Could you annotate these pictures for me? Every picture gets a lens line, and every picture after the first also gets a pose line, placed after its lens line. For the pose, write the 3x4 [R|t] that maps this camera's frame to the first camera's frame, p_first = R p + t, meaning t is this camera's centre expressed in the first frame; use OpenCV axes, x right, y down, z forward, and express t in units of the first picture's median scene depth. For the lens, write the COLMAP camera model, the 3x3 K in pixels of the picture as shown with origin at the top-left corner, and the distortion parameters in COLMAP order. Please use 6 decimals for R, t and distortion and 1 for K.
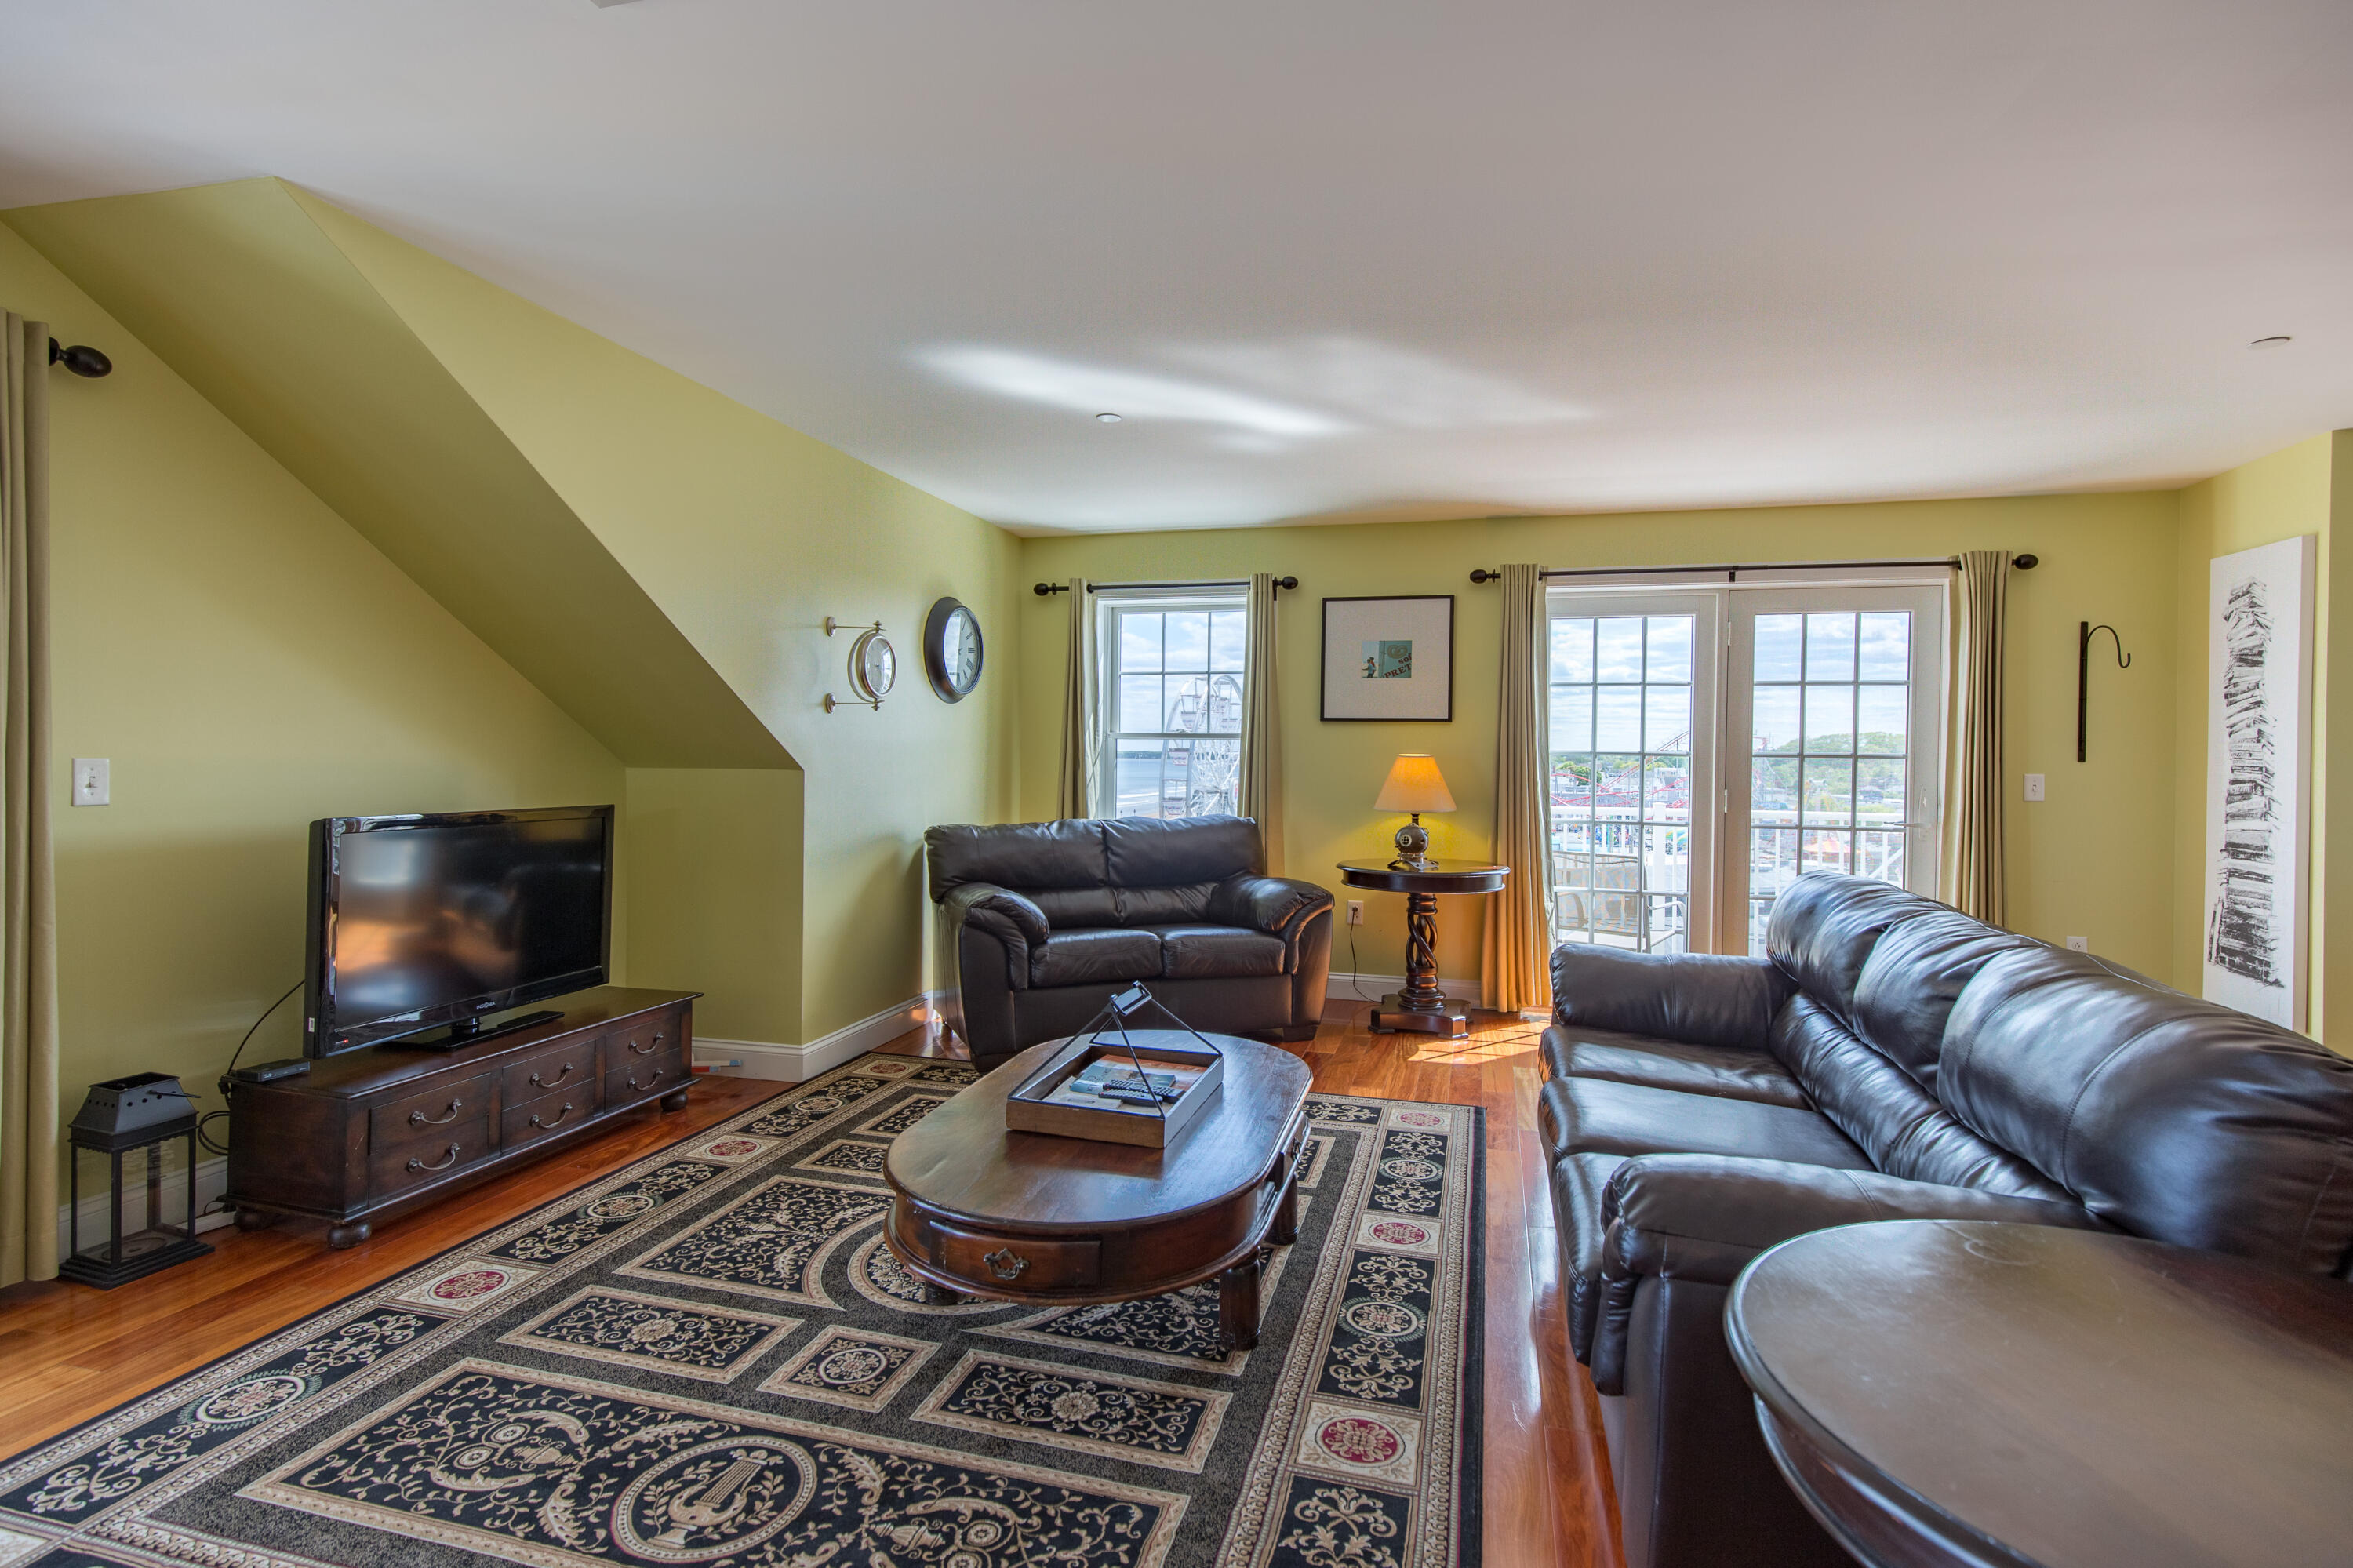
lens RADIAL K [[1241.0, 0, 1112.4], [0, 1241.0, 772.4], [0, 0, 1]] dist [0.007343, -0.001447]
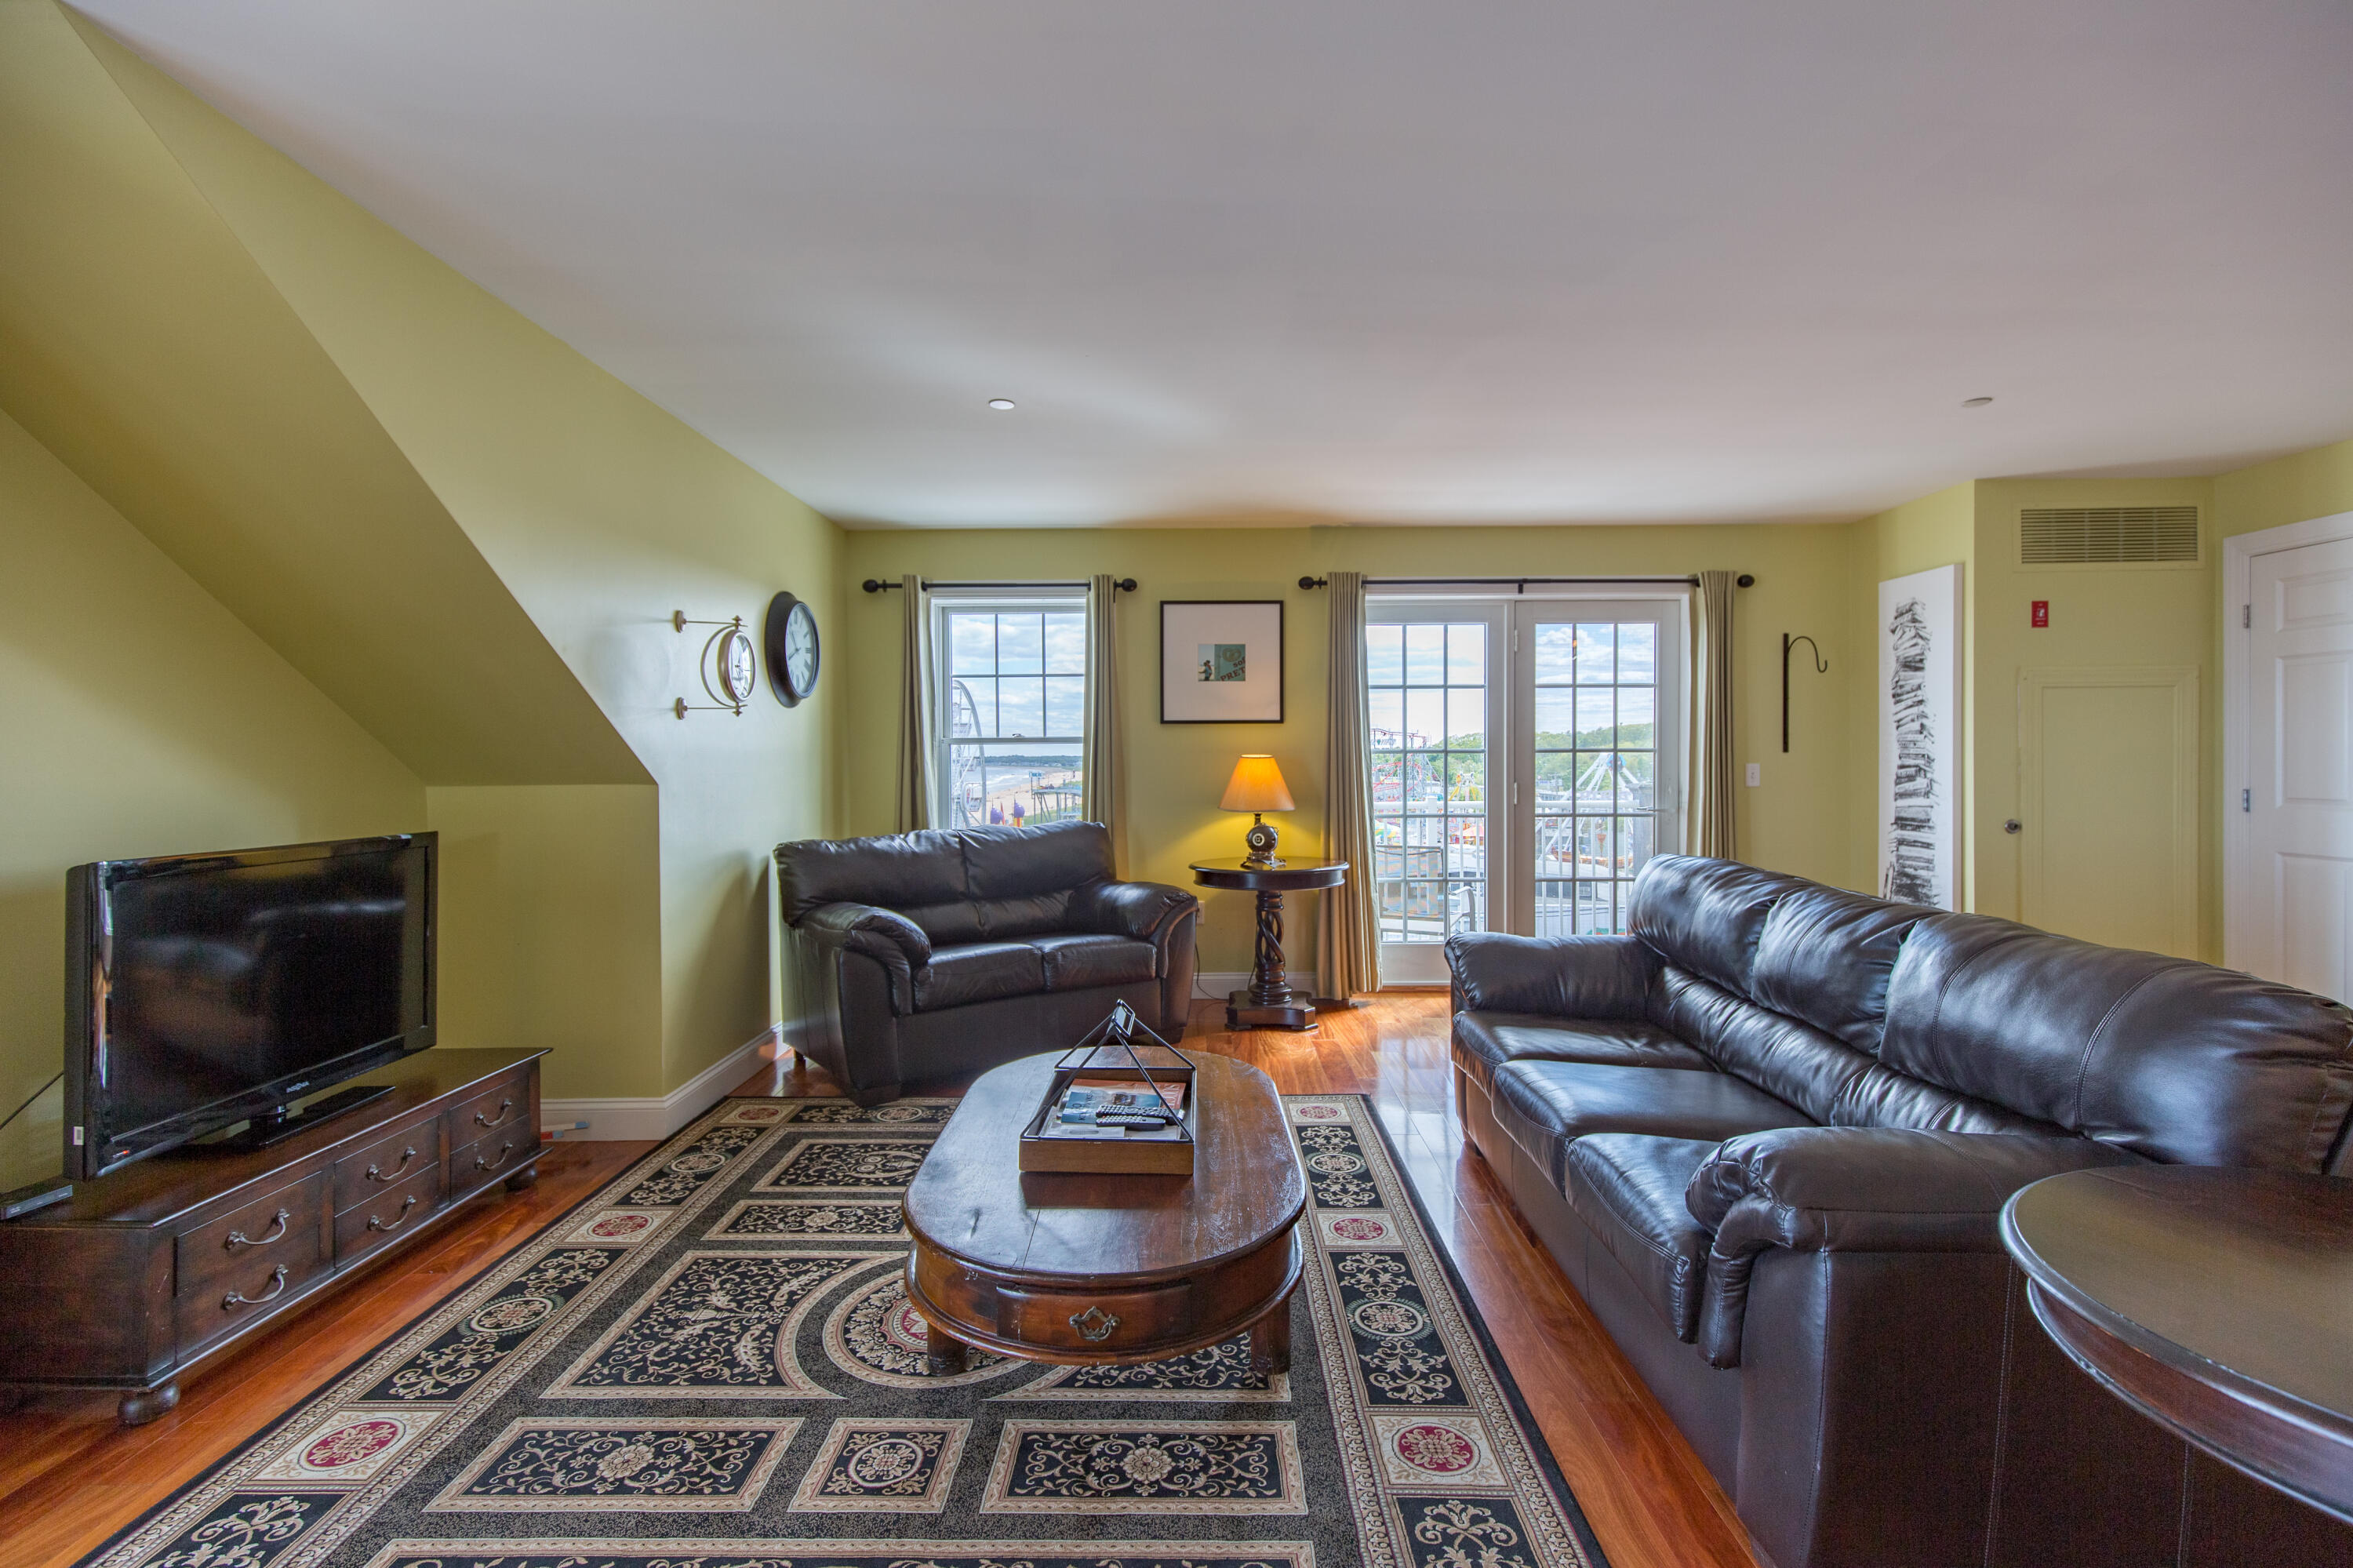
lens RADIAL K [[1225.5, 0, 1176.5], [0, 1225.5, 784.0], [0, 0, 1]] dist [0.004466, 0.000104]
pose [[0.960351, -0.023194, 0.277828, -0.140752], [0.021470, 0.999727, 0.009246, -0.002275], [-0.277966, -0.002914, 0.960586, 0.066676]]
